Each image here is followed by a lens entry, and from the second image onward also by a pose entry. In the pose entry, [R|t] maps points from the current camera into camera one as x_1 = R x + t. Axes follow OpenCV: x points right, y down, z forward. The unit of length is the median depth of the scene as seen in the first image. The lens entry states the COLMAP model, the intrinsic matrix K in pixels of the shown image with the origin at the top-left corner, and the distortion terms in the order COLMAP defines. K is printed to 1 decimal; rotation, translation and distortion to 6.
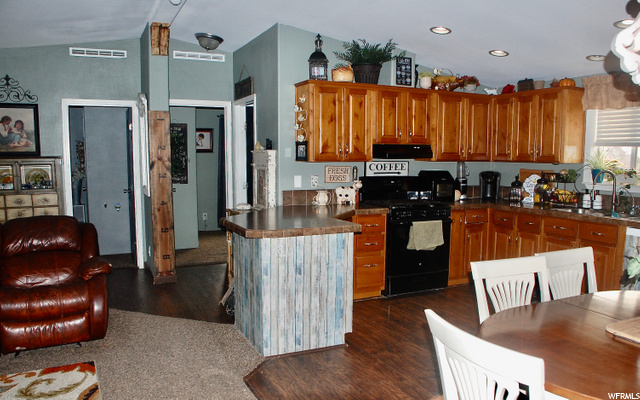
lens RADIAL K [[508.7, 0, 320.1], [0, 508.7, 204.4], [0, 0, 1]] dist [-0.007640, 0.002919]
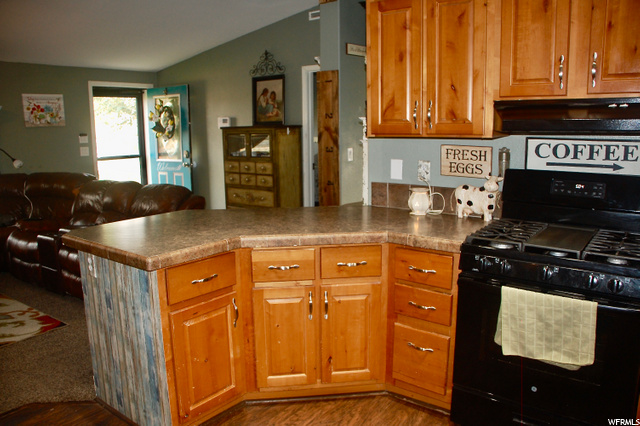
lens RADIAL K [[511.7, 0, 320.6], [0, 511.7, 206.5], [0, 0, 1]] dist [-0.086784, 0.004660]
pose [[0.461142, 0.139057, -0.876362, 0.421218], [-0.072349, 0.990248, 0.119057, -0.062542], [0.884372, 0.008502, 0.466706, 0.601705]]
